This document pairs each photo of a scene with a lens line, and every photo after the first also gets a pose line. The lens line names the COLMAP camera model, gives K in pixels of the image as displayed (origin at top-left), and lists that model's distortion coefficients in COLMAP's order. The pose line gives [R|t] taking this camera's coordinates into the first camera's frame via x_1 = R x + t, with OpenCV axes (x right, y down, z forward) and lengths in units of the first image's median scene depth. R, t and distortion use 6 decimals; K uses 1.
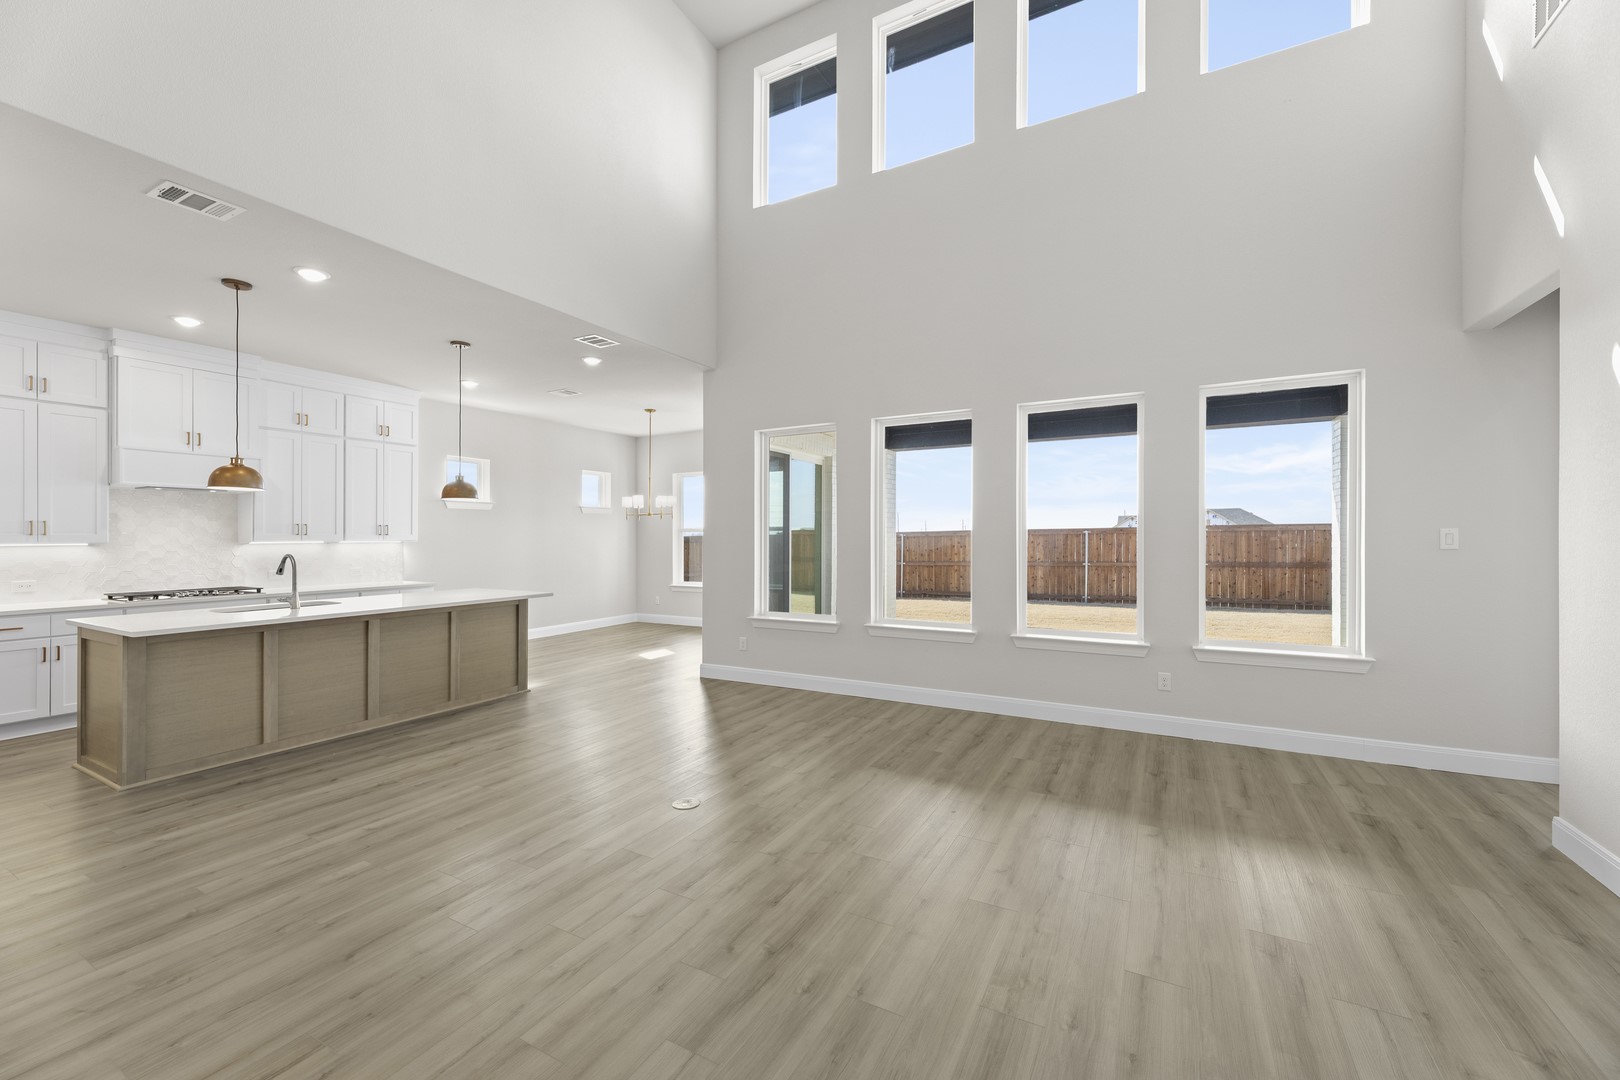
lens RADIAL K [[660.8, 0, 750.9], [0, 660.8, 540.9], [0, 0, 1]] dist [0.000057, -0.001118]
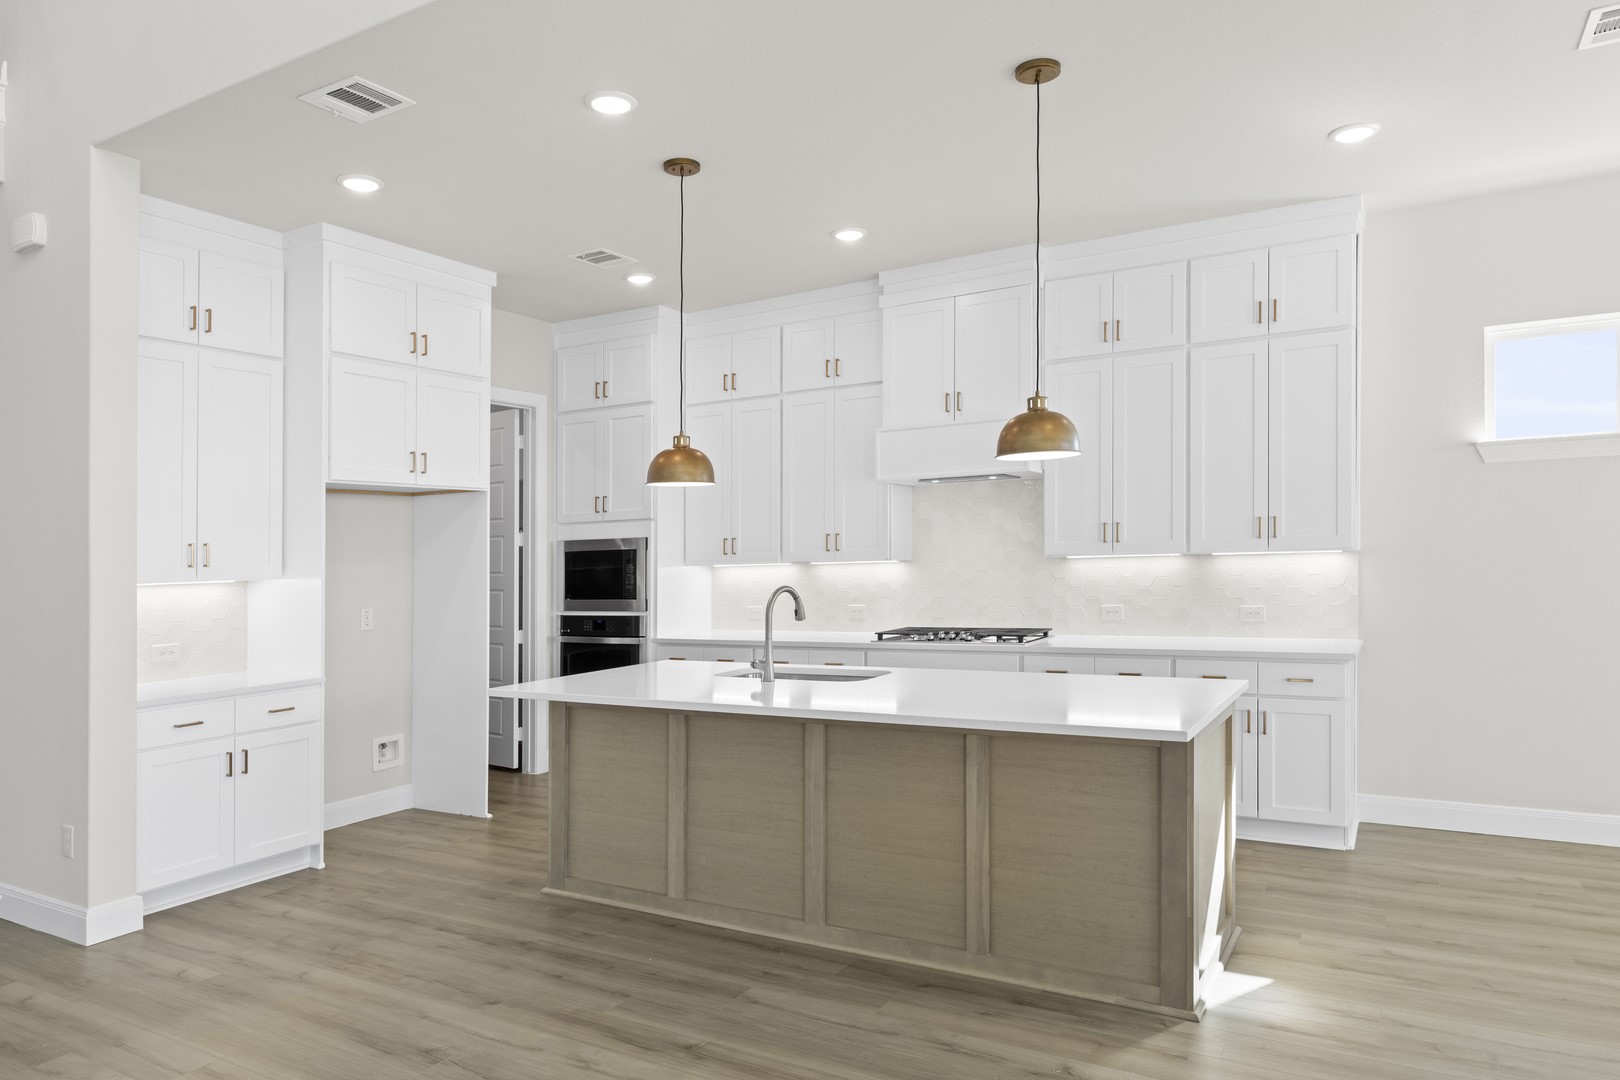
lens RADIAL K [[1009.4, 0, 823.1], [0, 1009.4, 527.2], [0, 0, 1]] dist [0.000768, -0.001457]
pose [[0.058483, -0.024652, -0.997984, 0.210667], [0.021816, 0.999488, -0.023411, -0.009823], [0.998050, -0.020403, 0.058991, 1.079412]]
